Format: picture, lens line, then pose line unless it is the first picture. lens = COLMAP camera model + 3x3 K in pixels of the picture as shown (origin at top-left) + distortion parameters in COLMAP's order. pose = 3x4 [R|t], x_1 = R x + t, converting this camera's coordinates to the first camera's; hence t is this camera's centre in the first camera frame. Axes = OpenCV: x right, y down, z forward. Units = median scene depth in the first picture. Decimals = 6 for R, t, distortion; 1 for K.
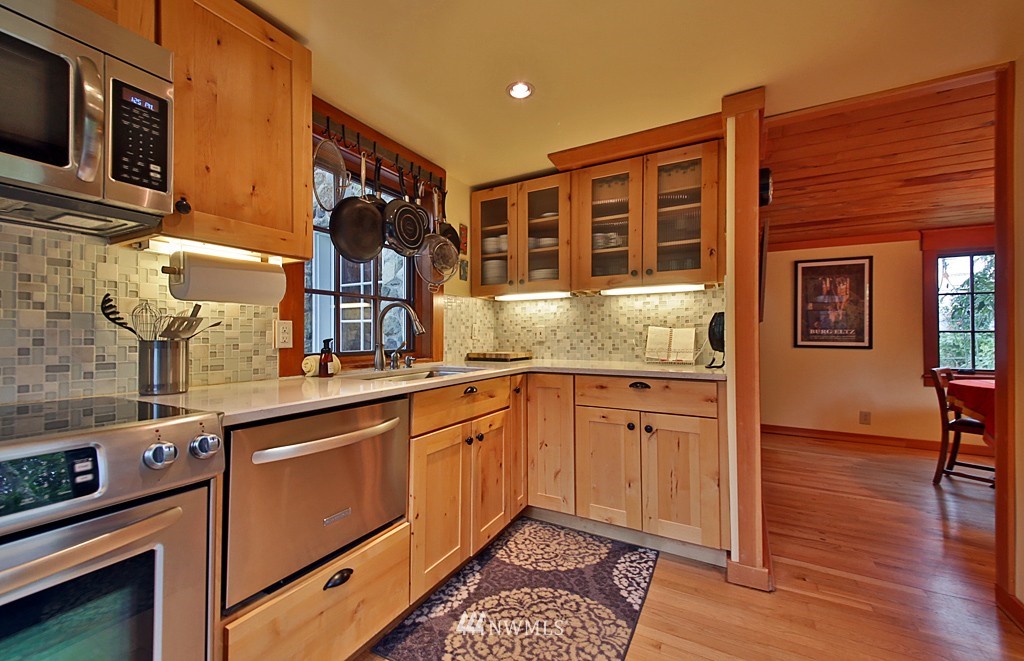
lens RADIAL K [[399.5, 0, 511.6], [0, 399.5, 327.0], [0, 0, 1]] dist [0.012496, -0.002163]
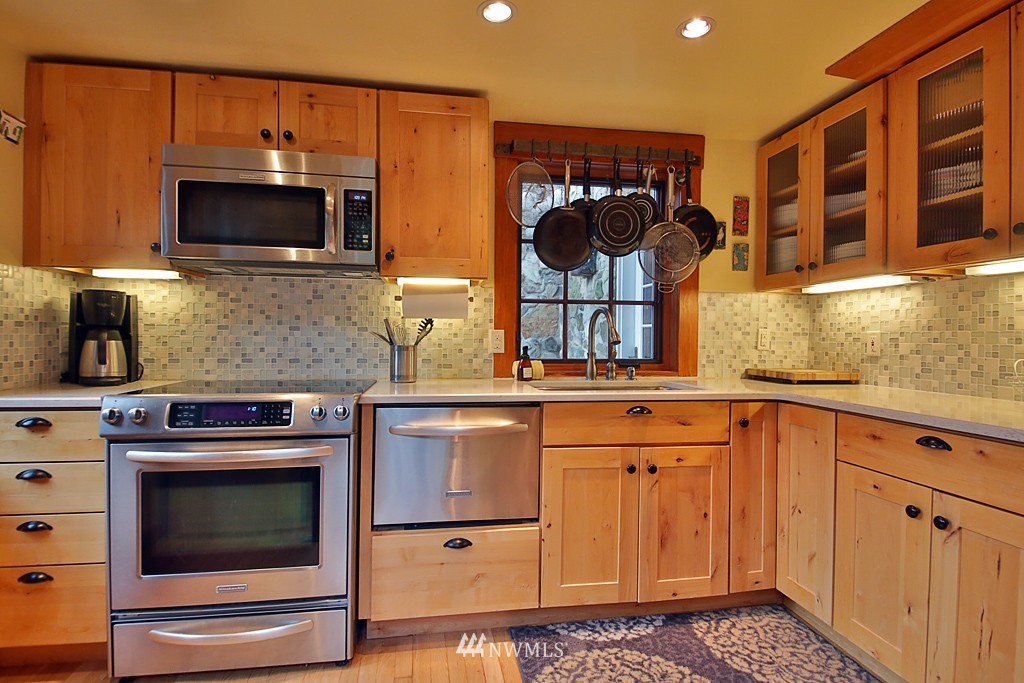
lens RADIAL K [[492.7, 0, 504.9], [0, 492.7, 337.5], [0, 0, 1]] dist [-0.004254, -0.008458]
pose [[0.622665, 0.010875, -0.782413, 0.464816], [0.005535, 0.999817, 0.018302, -0.016144], [0.782469, -0.015726, 0.622491, 0.109103]]
